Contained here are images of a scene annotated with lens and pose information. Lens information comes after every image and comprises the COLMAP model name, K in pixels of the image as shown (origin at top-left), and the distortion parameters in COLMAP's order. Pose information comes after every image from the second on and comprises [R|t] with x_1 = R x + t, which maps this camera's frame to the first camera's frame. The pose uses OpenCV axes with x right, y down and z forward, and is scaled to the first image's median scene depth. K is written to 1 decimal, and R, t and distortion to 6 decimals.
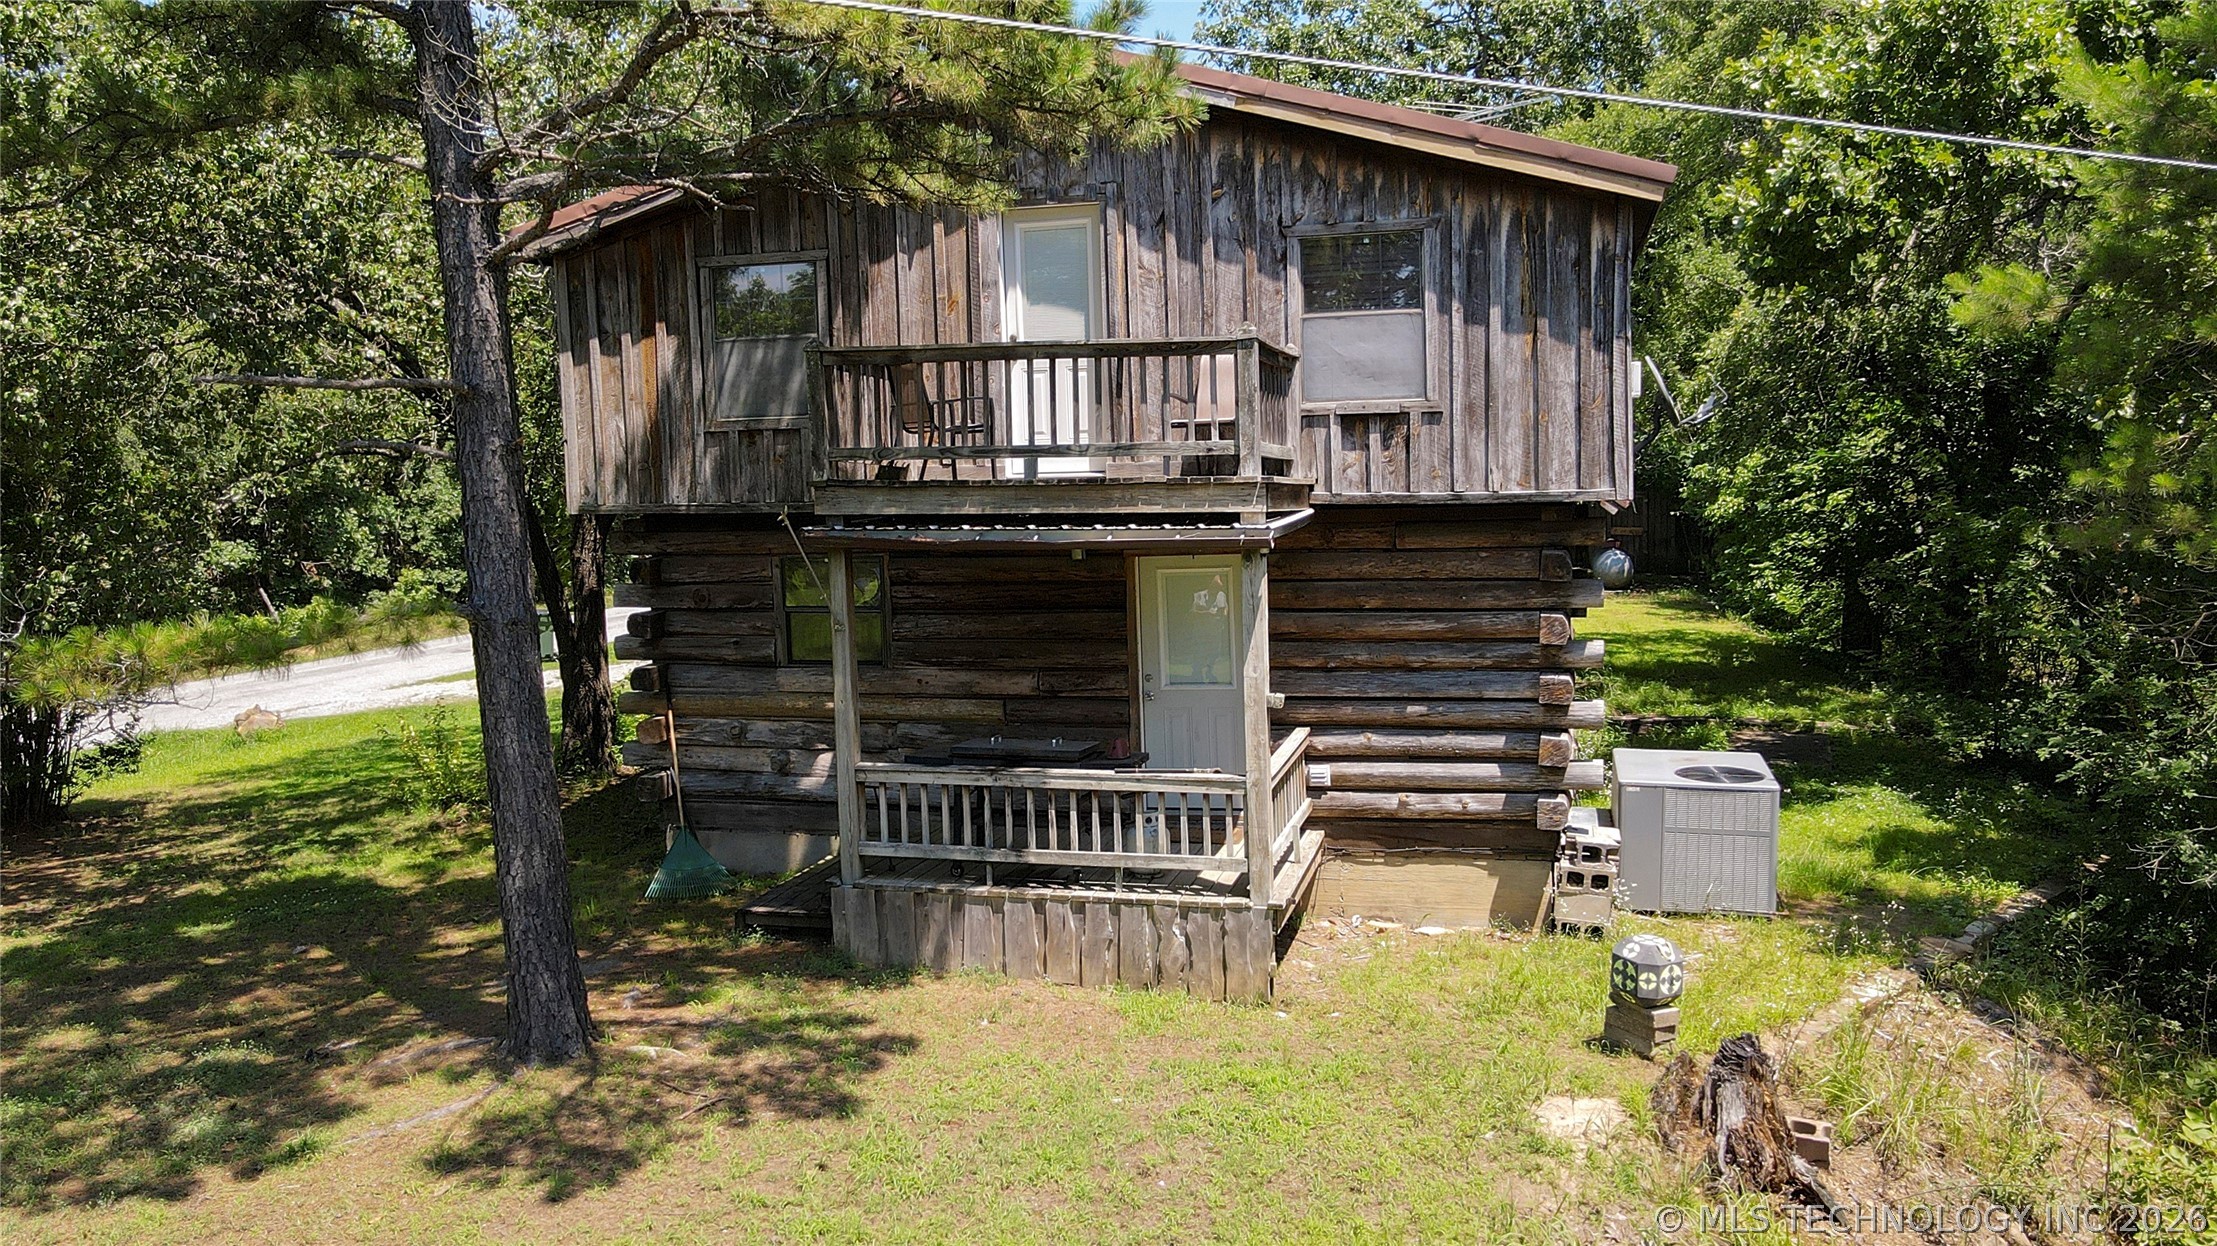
lens RADIAL K [[1639.0, 0, 1111.5], [0, 1639.0, 612.0], [0, 0, 1]] dist [0.010283, 0.010380]
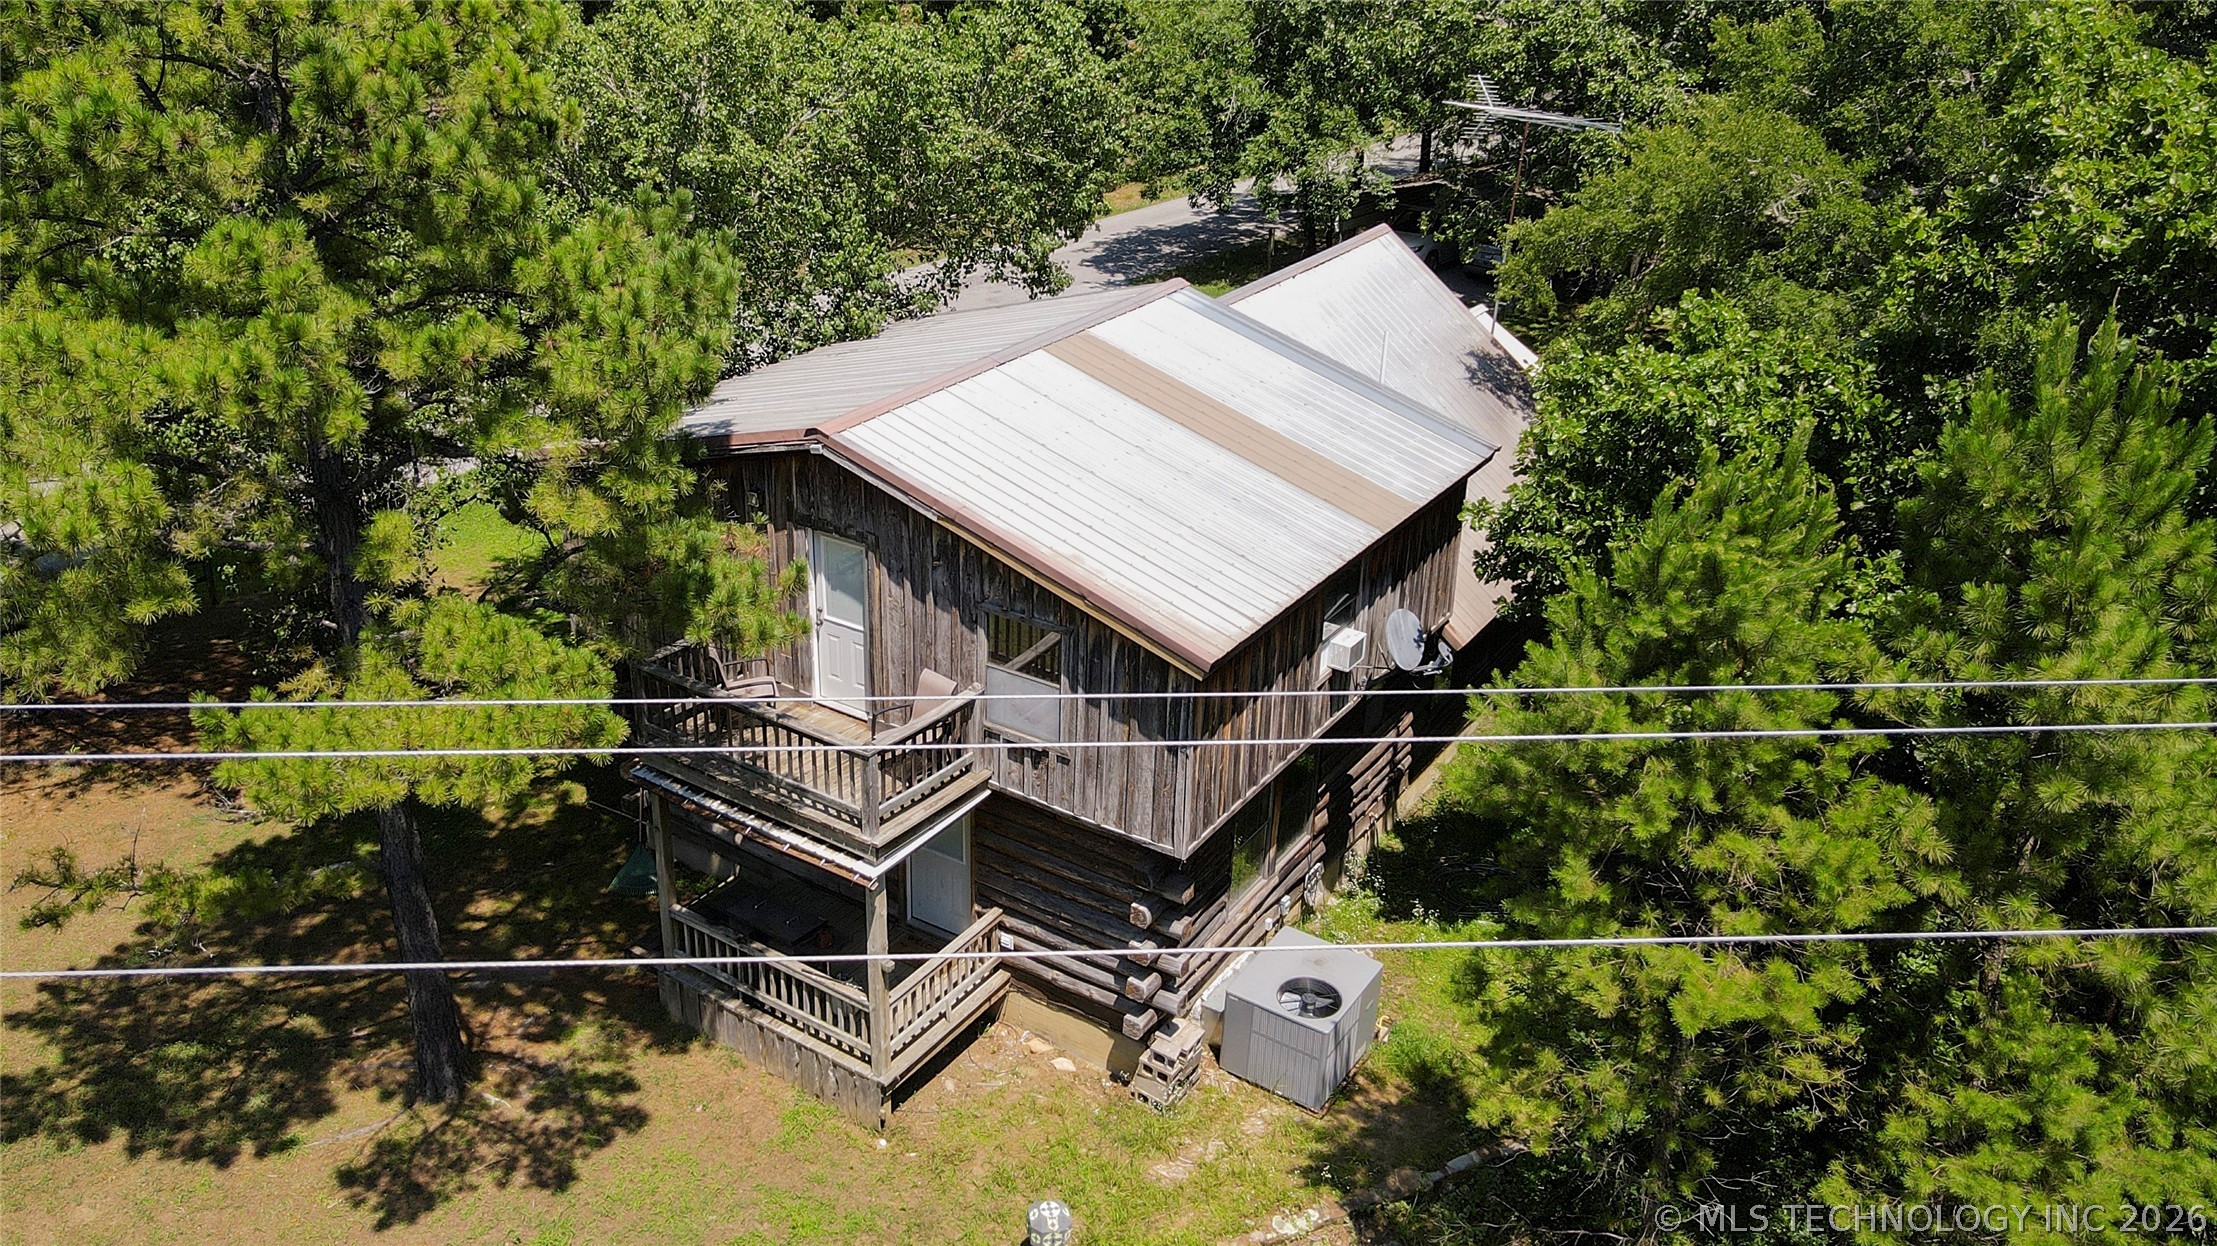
lens RADIAL K [[1584.4, 0, 1113.5], [0, 1584.4, 584.7], [0, 0, 1]] dist [0.010135, 0.005327]
pose [[0.949846, 0.177578, -0.257408, 0.547938], [-0.086008, 0.939731, 0.330919, -0.693183], [0.300658, -0.292183, 0.907873, -0.125503]]
